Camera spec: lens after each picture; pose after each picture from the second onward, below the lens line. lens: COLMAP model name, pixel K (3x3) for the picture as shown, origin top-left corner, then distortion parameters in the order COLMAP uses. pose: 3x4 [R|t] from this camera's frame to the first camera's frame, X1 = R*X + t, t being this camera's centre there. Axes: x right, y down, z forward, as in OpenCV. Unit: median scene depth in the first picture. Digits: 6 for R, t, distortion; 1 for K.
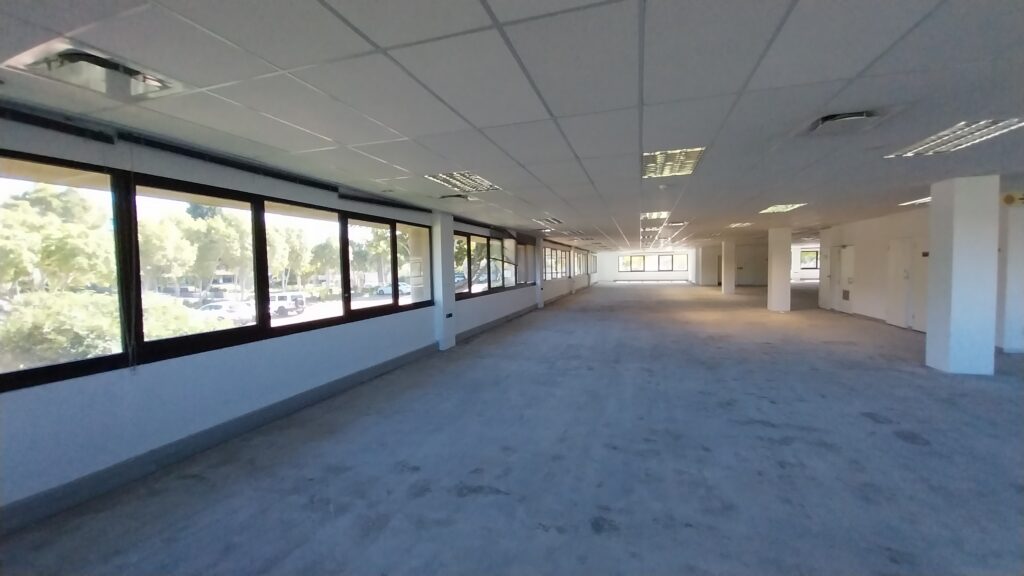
lens RADIAL K [[400.0, 0, 514.1], [0, 400.0, 286.9], [0, 0, 1]] dist [0.020716, -0.015659]
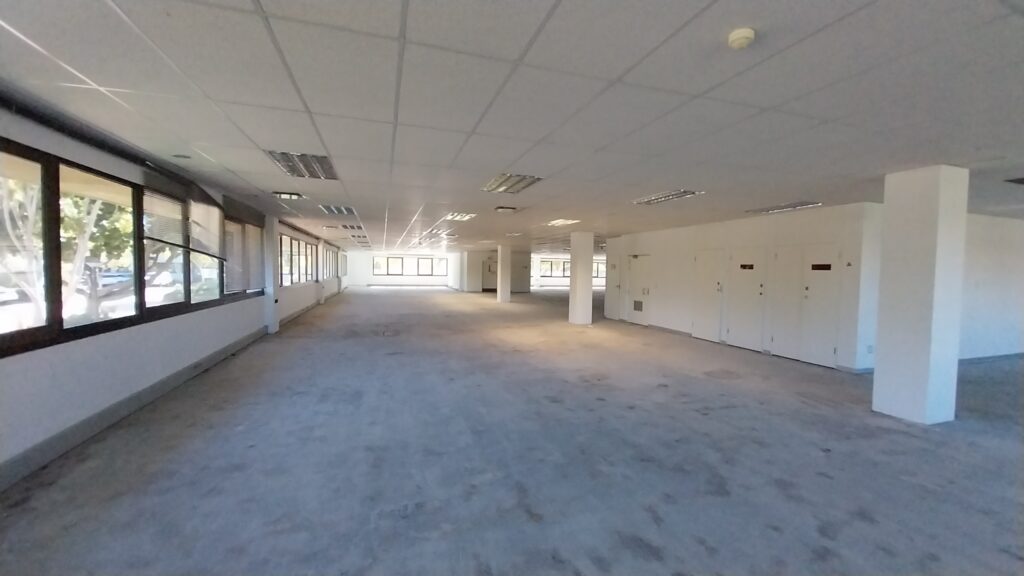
lens RADIAL K [[400.0, 0, 514.1], [0, 400.0, 286.9], [0, 0, 1]] dist [0.020716, -0.015659]
pose [[0.810891, 0.008343, 0.585137, 0.005033], [-0.003666, 0.999951, -0.009177, -0.010654], [-0.585185, 0.005297, 0.810882, 0.261592]]
